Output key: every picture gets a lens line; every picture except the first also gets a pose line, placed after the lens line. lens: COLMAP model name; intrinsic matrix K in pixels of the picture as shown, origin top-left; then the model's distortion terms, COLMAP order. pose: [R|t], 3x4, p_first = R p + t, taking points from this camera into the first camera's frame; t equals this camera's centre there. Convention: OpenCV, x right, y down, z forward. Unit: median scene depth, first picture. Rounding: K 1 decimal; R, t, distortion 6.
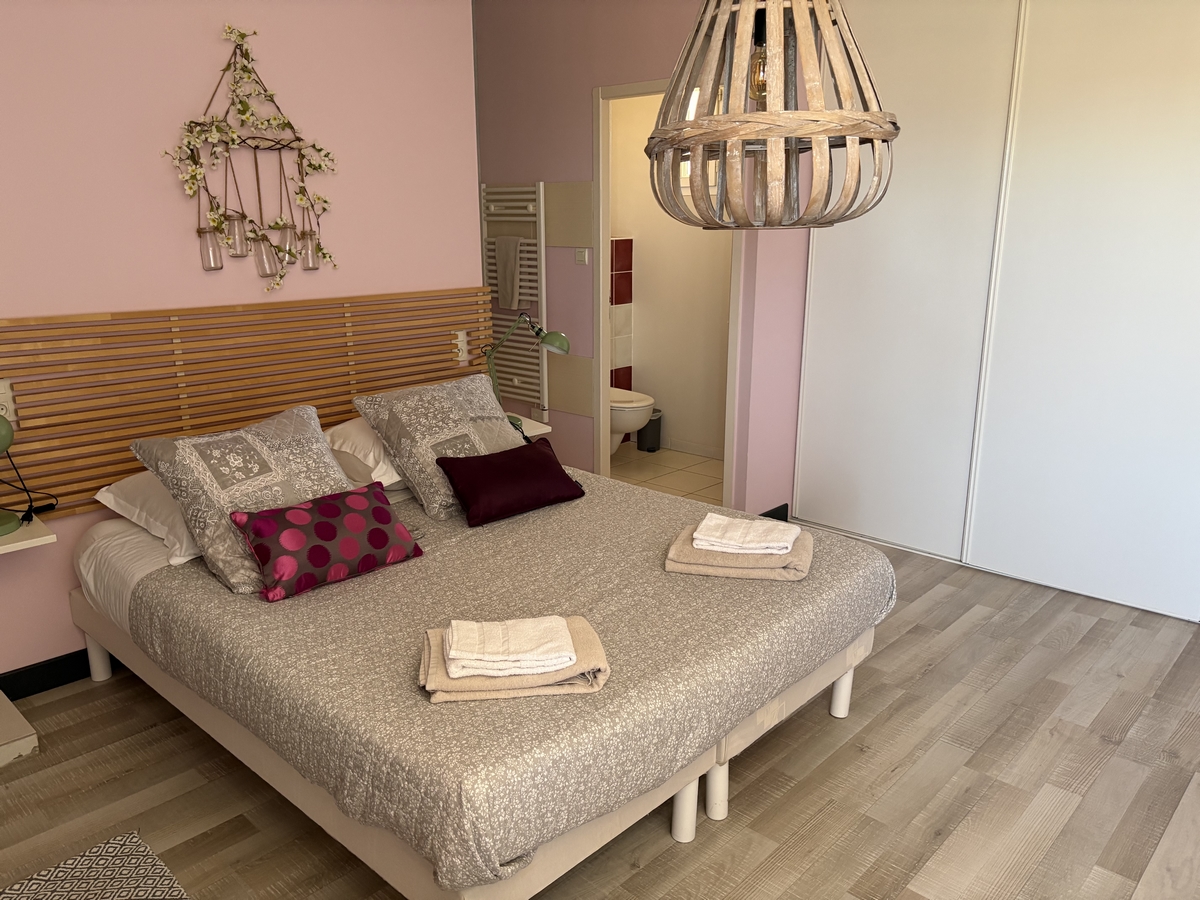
lens RADIAL K [[915.8, 0, 597.2], [0, 915.8, 447.3], [0, 0, 1]] dist [0.008433, 0.002517]
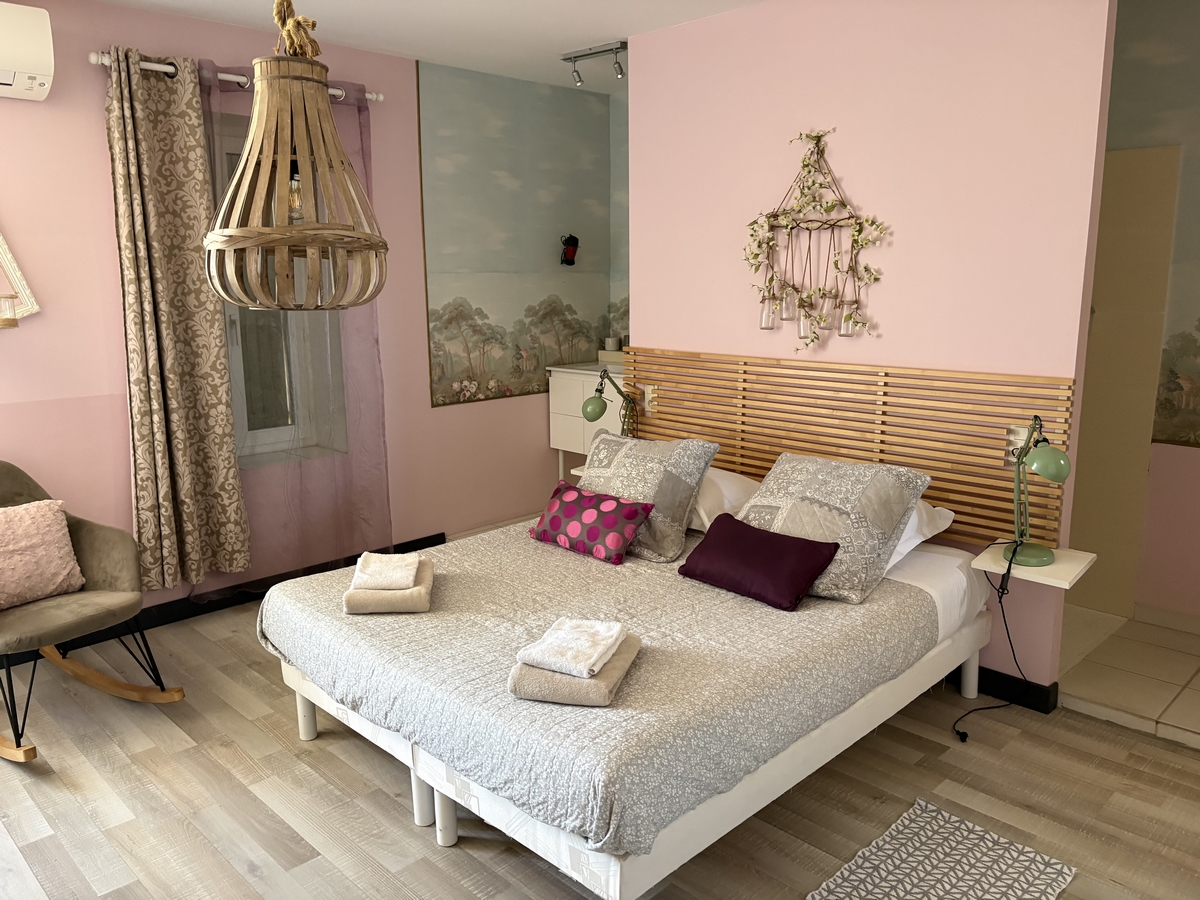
lens RADIAL K [[915.8, 0, 591.4], [0, 915.8, 447.4], [0, 0, 1]] dist [0.008433, 0.002517]
pose [[-0.020750, 0.196876, -0.980209, 0.809237], [-0.245981, 0.949278, 0.195871, -0.217308], [0.969052, 0.245177, 0.028730, 0.748487]]
